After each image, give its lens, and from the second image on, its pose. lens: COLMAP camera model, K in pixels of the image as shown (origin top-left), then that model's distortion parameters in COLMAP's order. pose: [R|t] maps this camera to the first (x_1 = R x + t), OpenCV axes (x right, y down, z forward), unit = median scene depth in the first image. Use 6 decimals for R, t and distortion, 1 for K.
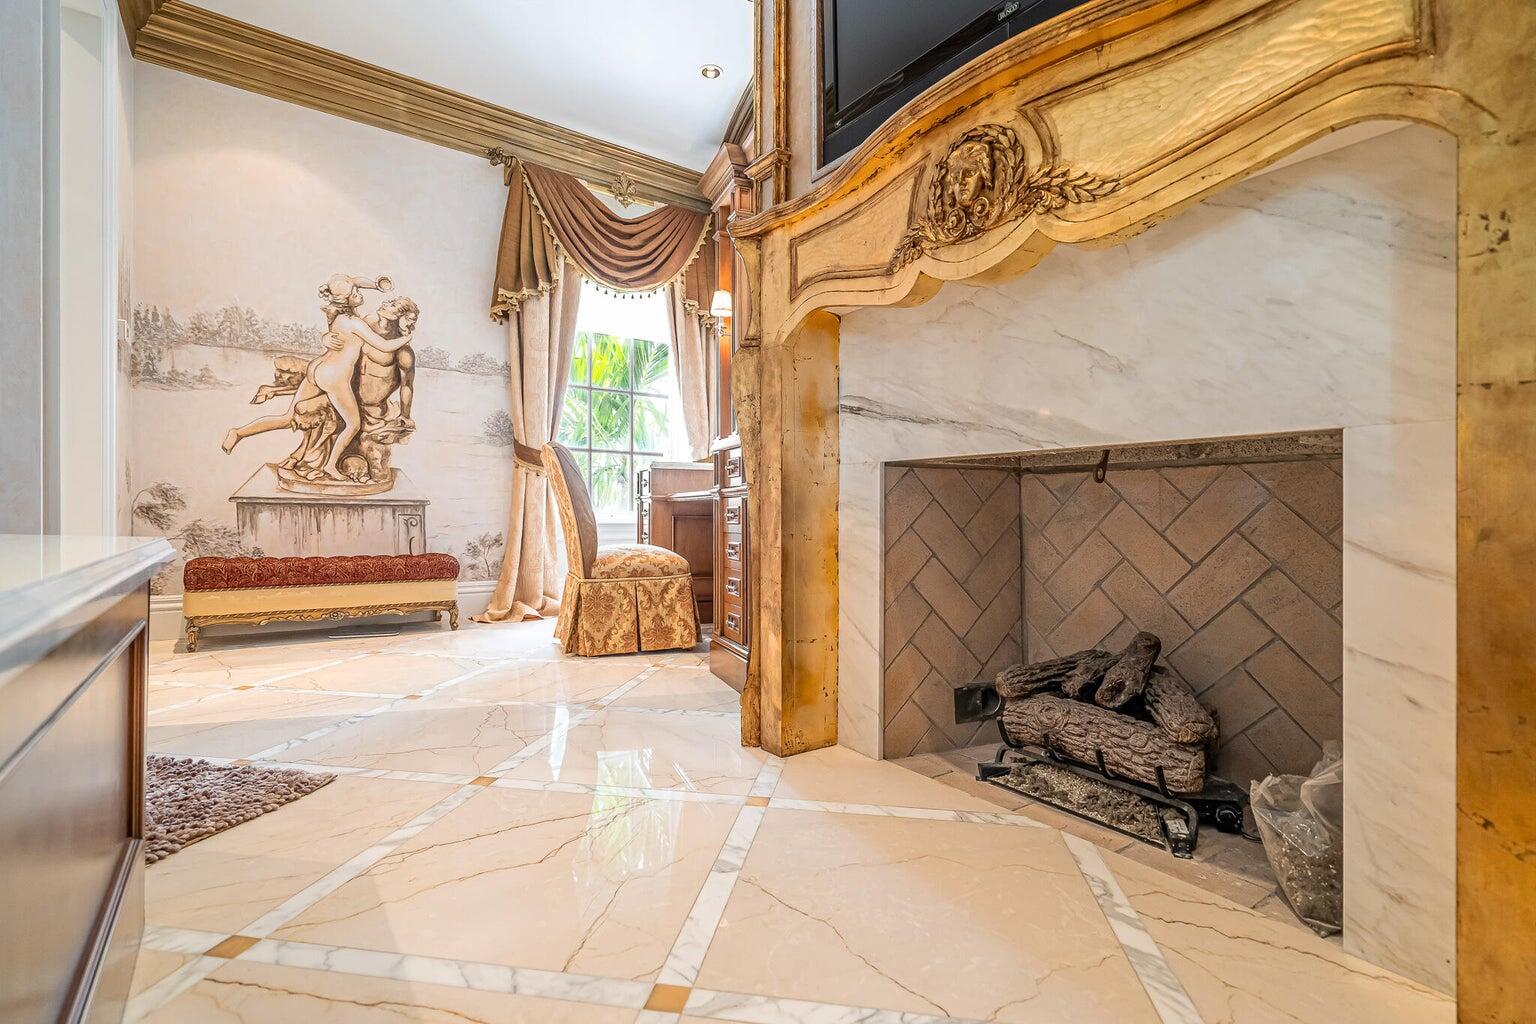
lens RADIAL K [[708.8, 0, 774.3], [0, 708.8, 523.8], [0, 0, 1]] dist [-0.001687, -0.000245]
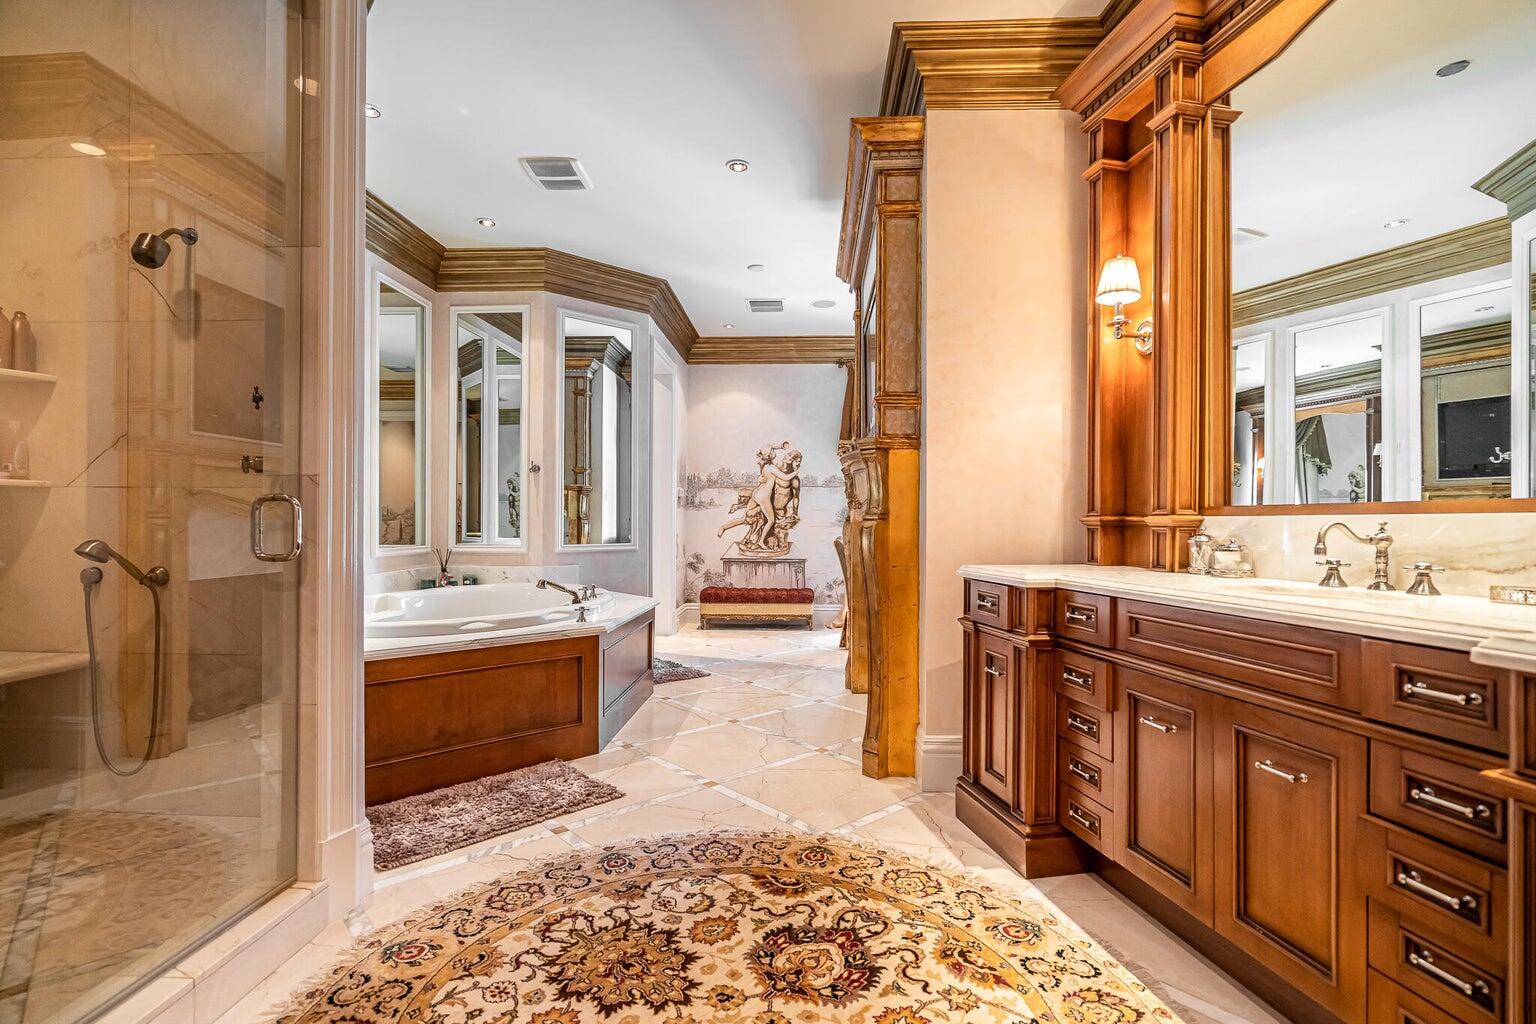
lens RADIAL K [[708.8, 0, 783.0], [0, 708.8, 522.7], [0, 0, 1]] dist [-0.001687, -0.000245]
pose [[0.783614, -0.005668, -0.621223, 0.658543], [-0.007962, 0.999785, -0.019165, -0.100256], [0.621197, 0.019964, 0.783400, -0.516713]]
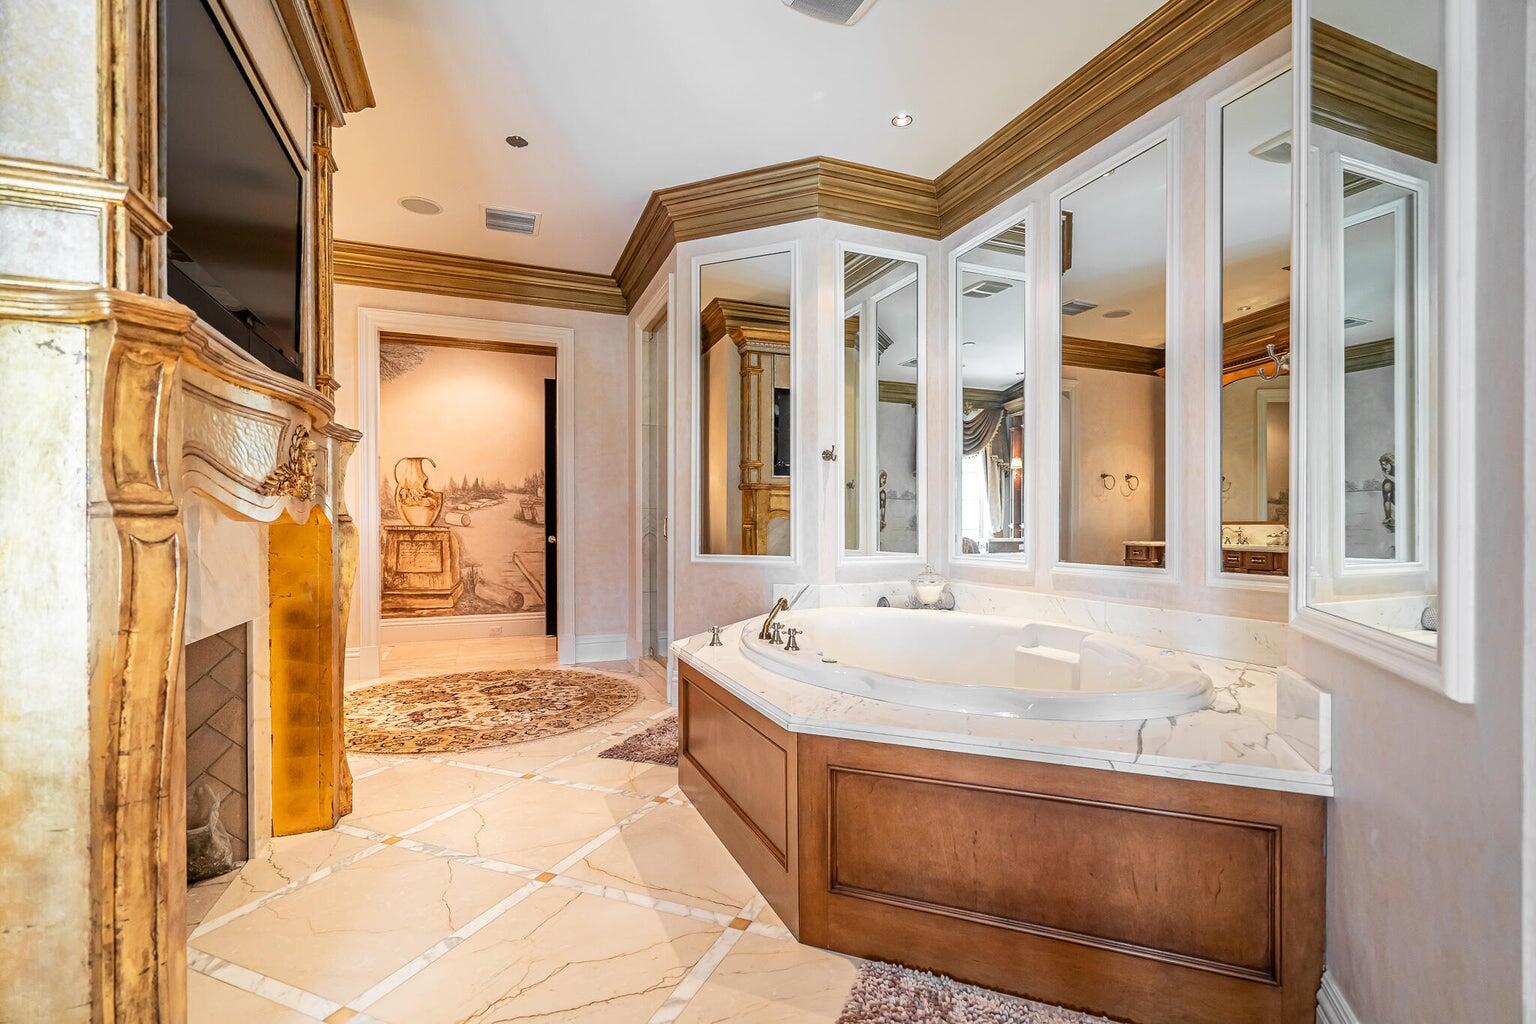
lens RADIAL K [[708.8, 0, 767.3], [0, 708.8, 521.8], [0, 0, 1]] dist [-0.001687, -0.000245]
pose [[-0.968089, -0.006133, 0.250532, -0.357784], [-0.001585, 0.999830, 0.018350, -0.134266], [-0.250602, 0.017368, -0.967935, 0.763310]]
